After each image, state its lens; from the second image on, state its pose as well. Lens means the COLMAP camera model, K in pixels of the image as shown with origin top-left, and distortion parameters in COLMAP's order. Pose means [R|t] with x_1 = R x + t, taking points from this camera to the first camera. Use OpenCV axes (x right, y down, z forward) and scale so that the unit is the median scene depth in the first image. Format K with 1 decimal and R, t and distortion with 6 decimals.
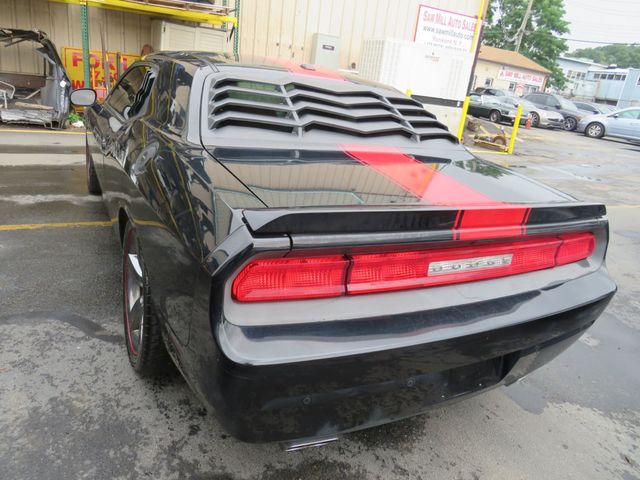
lens RADIAL K [[423.9, 0, 320.8], [0, 423.9, 240.7], [0, 0, 1]] dist [-0.027197, -0.001215]
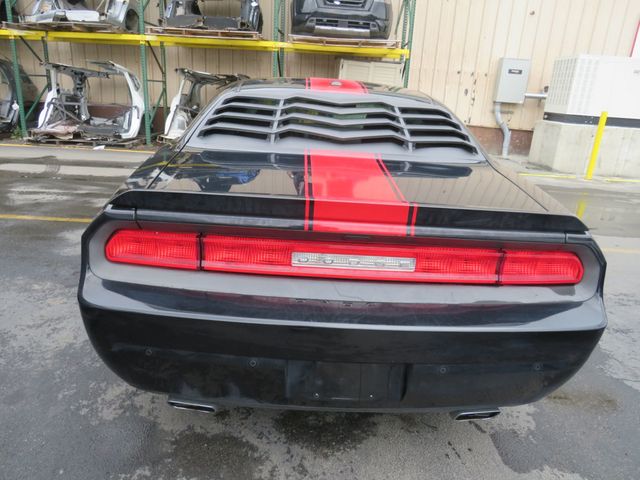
lens RADIAL K [[423.9, 0, 319.5], [0, 423.9, 240.4], [0, 0, 1]] dist [-0.027197, -0.001215]
pose [[0.907838, 0.077552, -0.412088, 0.551239], [-0.105143, 0.993453, -0.044671, 0.045815], [0.405926, 0.083882, 0.910048, 0.063105]]
